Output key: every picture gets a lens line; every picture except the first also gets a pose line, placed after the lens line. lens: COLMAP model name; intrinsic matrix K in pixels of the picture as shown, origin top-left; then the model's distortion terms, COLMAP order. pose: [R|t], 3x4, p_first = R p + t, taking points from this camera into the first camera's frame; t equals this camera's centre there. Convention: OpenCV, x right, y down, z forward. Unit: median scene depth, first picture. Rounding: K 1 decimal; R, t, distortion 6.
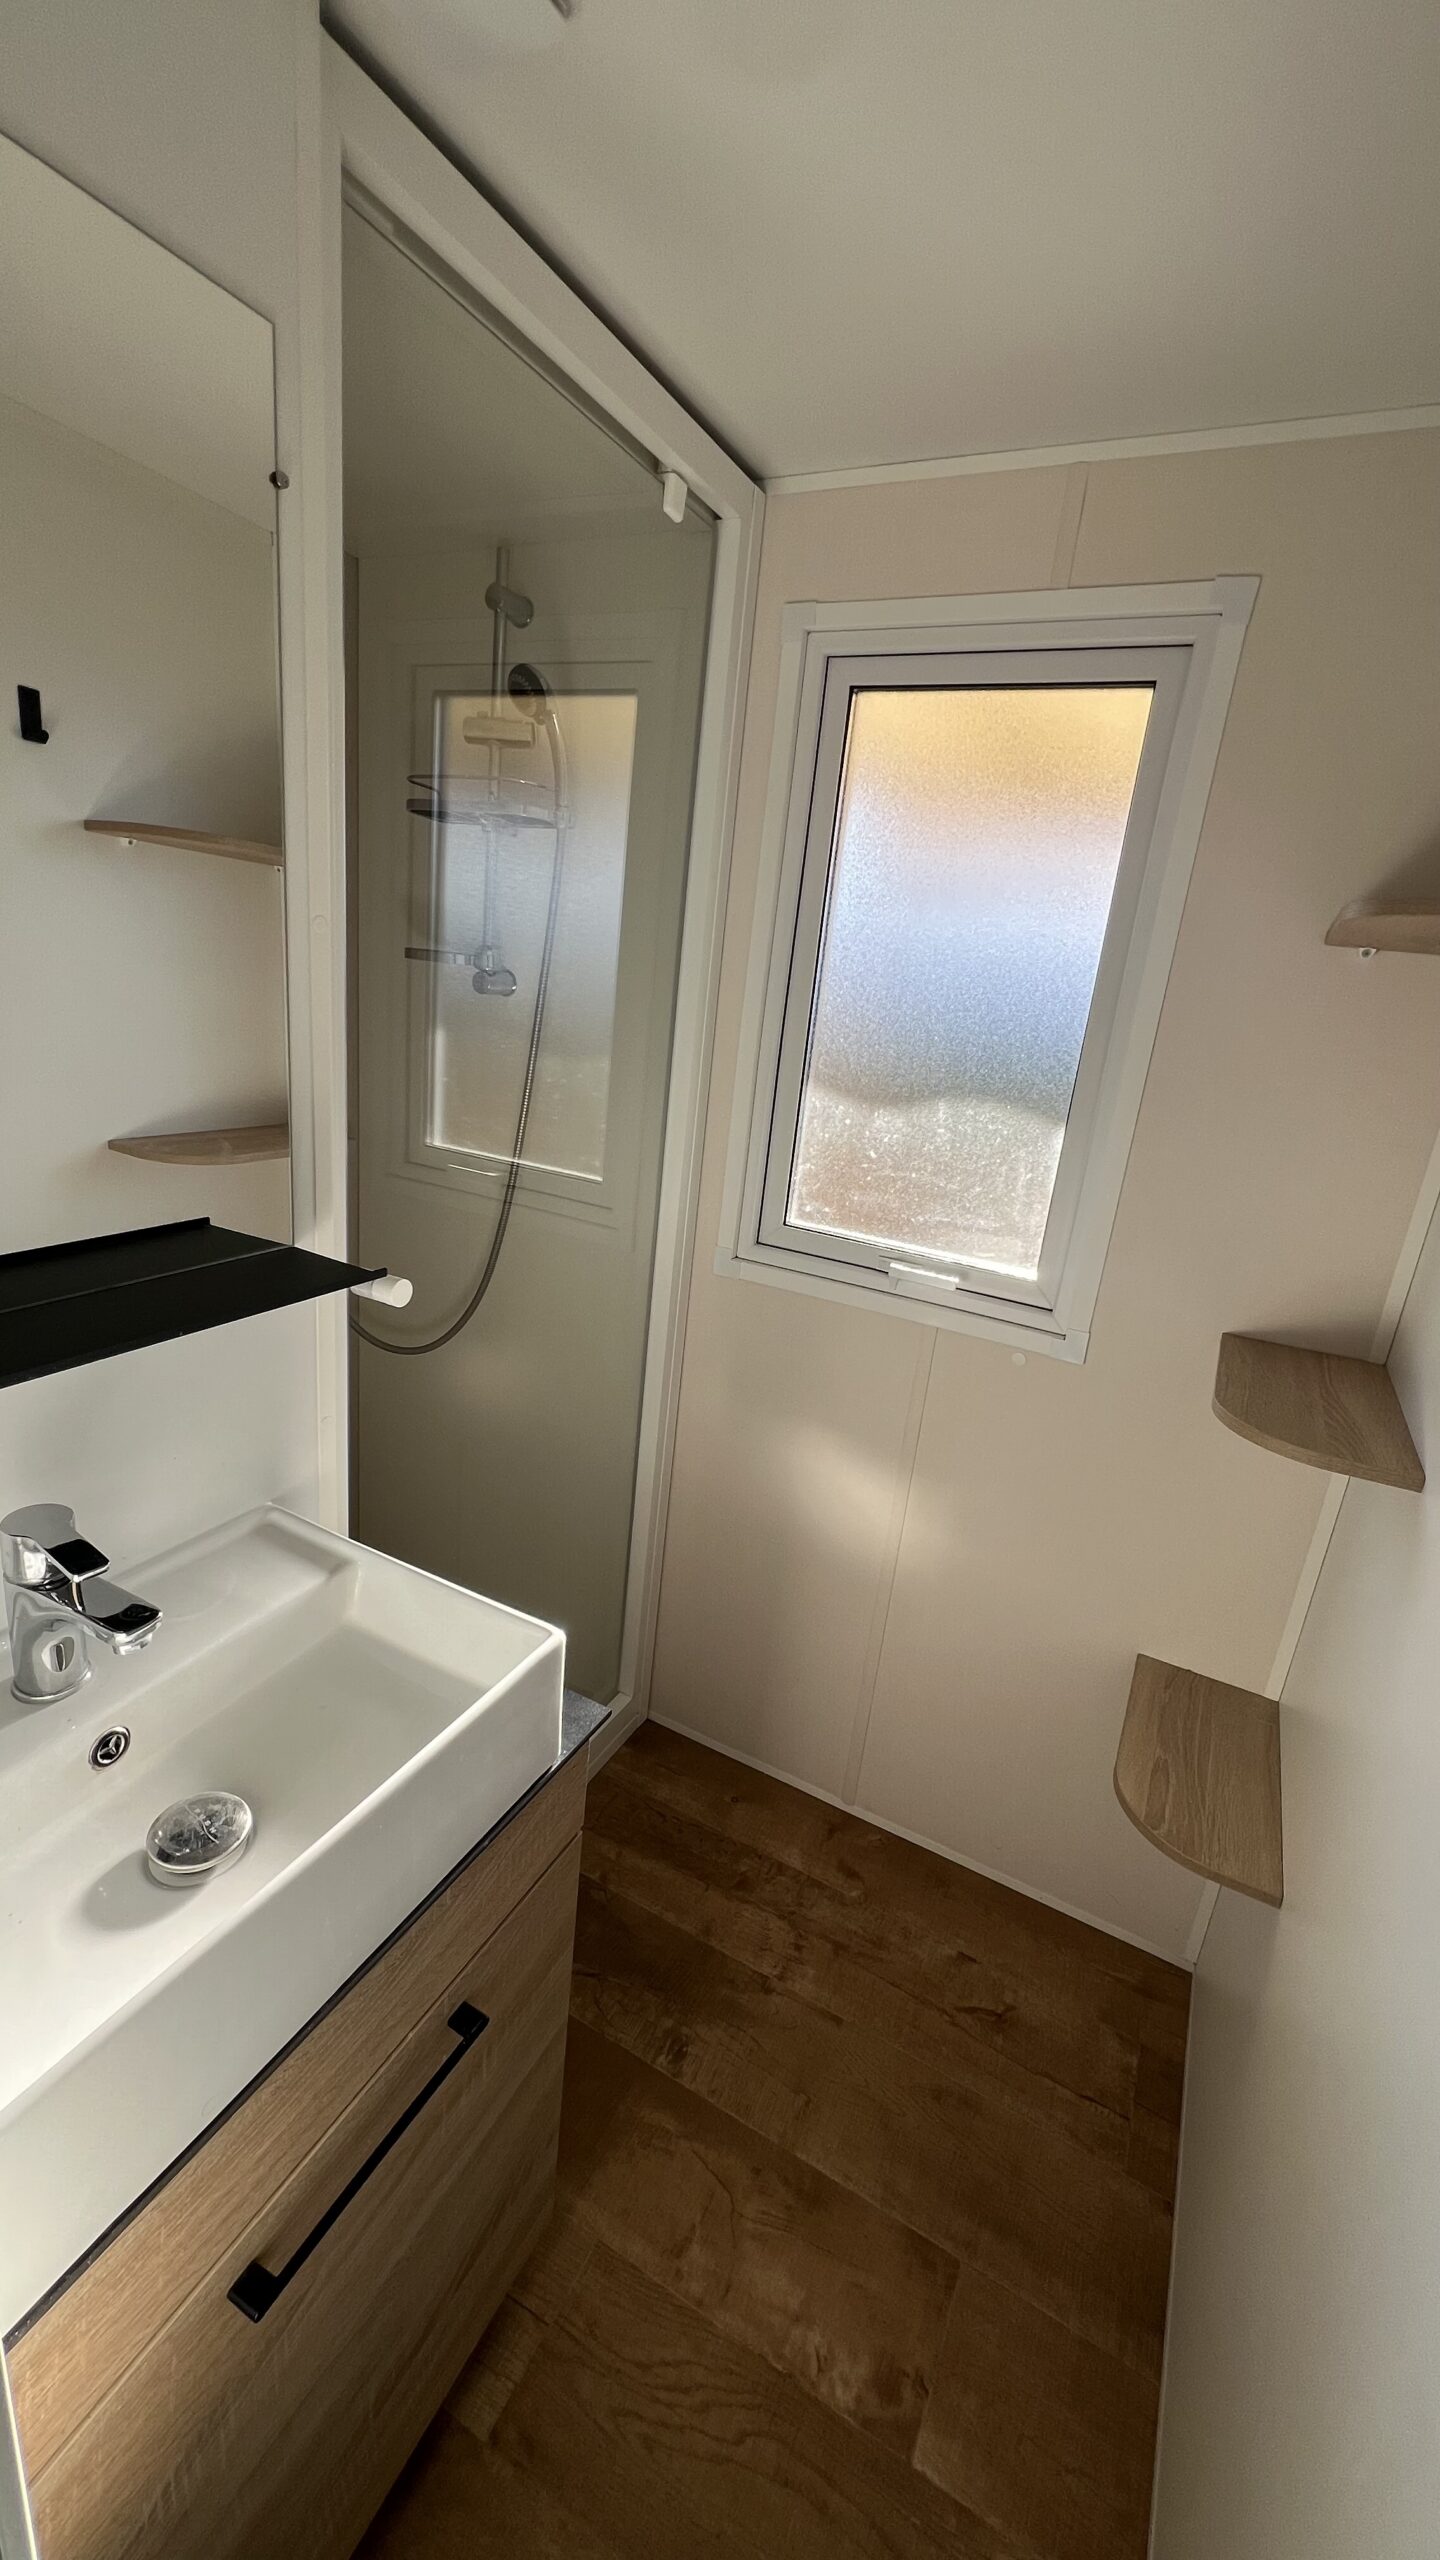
lens RADIAL K [[1032.2, 0, 720.0], [0, 1032.2, 1280.0], [0, 0, 1]] dist [-0.003011, -0.000120]
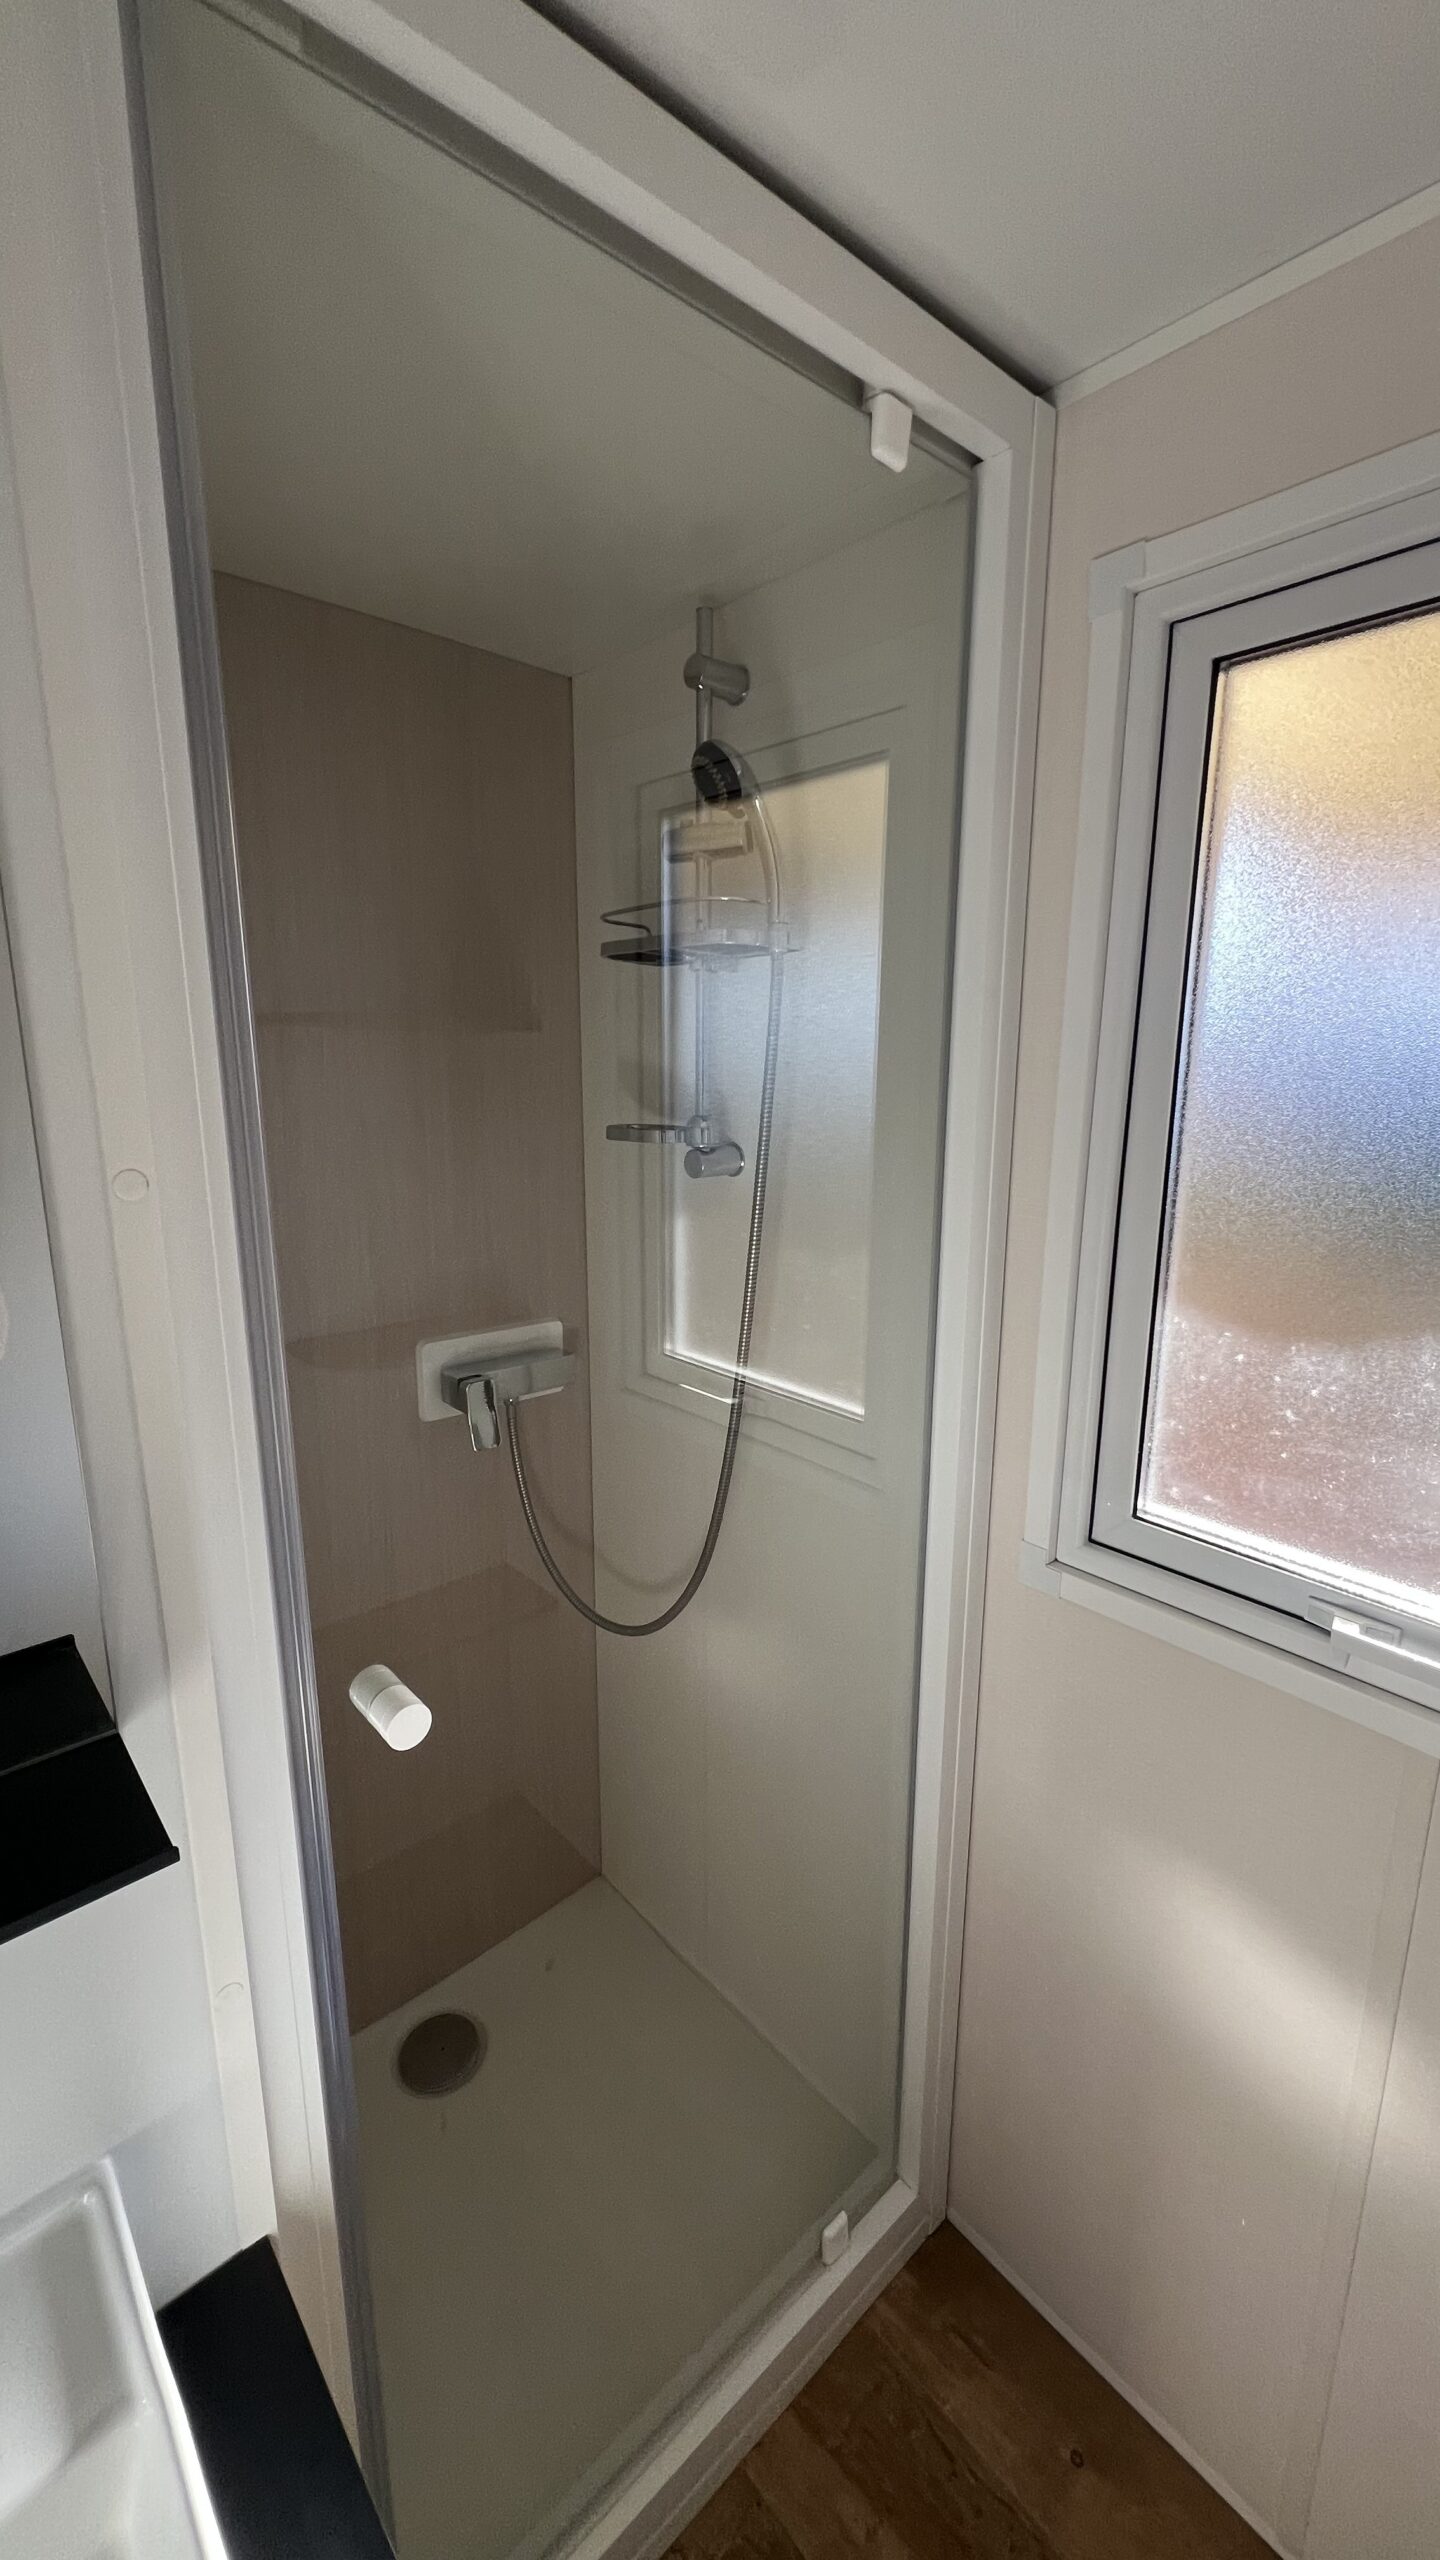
lens RADIAL K [[1022.3, 0, 720.0], [0, 1022.3, 1280.0], [0, 0, 1]] dist [-0.002808, 0.000825]
pose [[0.929292, -0.023629, -0.368588, 0.064039], [-0.014557, 0.994833, -0.100479, -0.136624], [0.369058, 0.098740, 0.924146, 0.344069]]
